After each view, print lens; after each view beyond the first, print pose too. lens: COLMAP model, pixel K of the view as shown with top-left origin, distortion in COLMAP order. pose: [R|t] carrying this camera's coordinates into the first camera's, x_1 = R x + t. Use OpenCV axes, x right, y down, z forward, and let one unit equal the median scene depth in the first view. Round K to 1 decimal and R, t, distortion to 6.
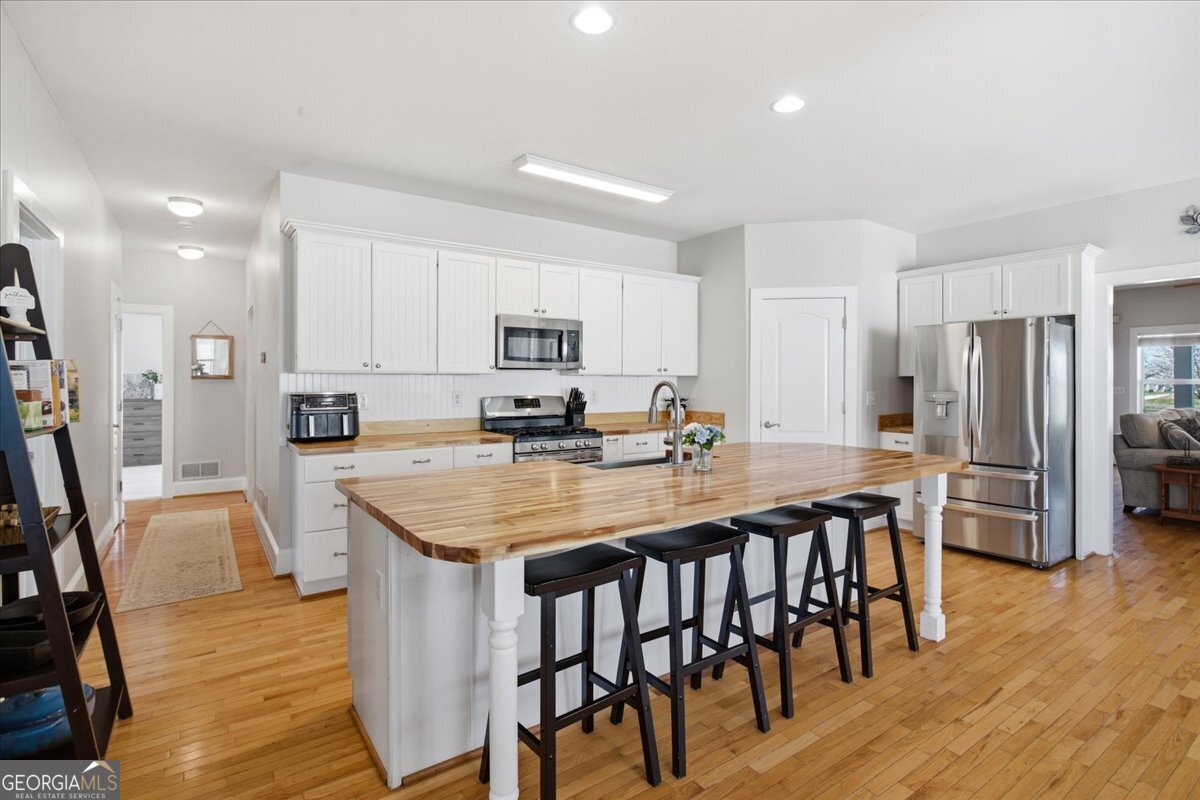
lens RADIAL K [[580.4, 0, 599.0], [0, 580.4, 378.6], [0, 0, 1]] dist [0.002749, -0.000999]
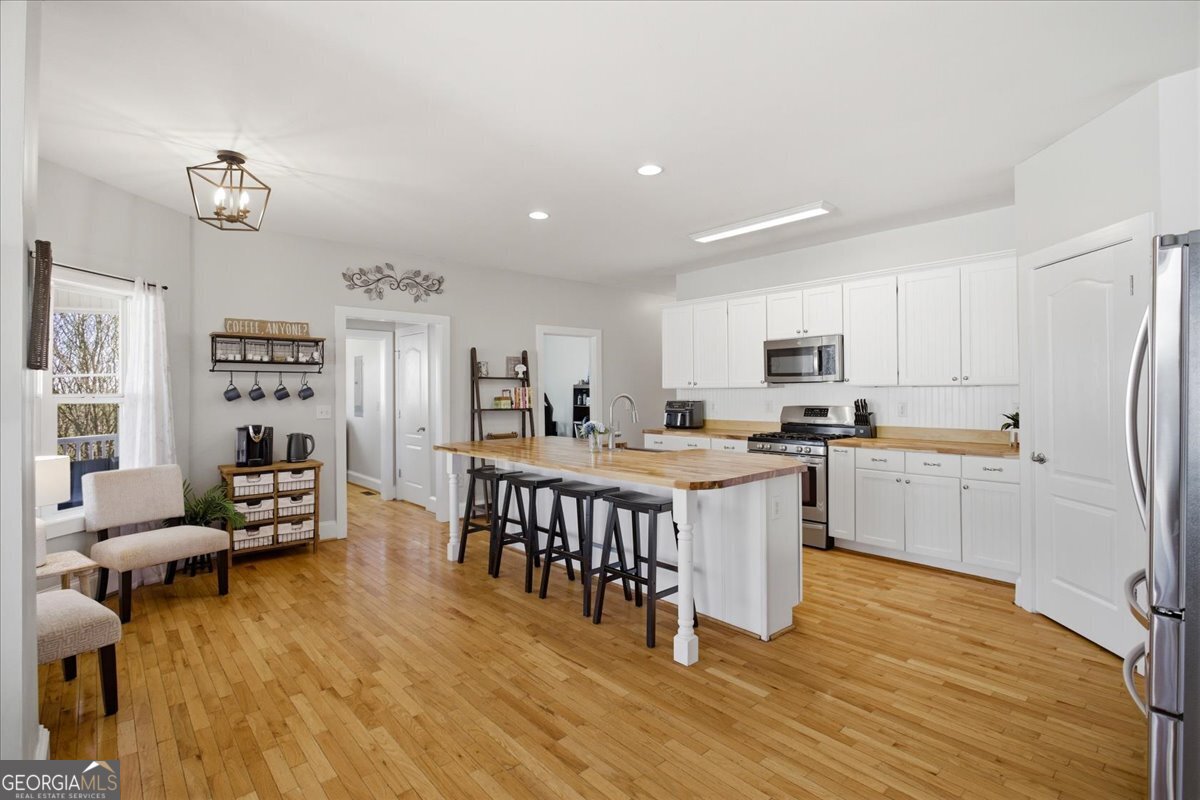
lens RADIAL K [[535.6, 0, 598.7], [0, 535.6, 397.8], [0, 0, 1]] dist [-0.000134, 0.000333]
pose [[0.139777, 0.011420, -0.990117, 1.033457], [0.012026, 0.999840, 0.013230, -0.005378], [0.990110, -0.013756, 0.139617, 0.530484]]
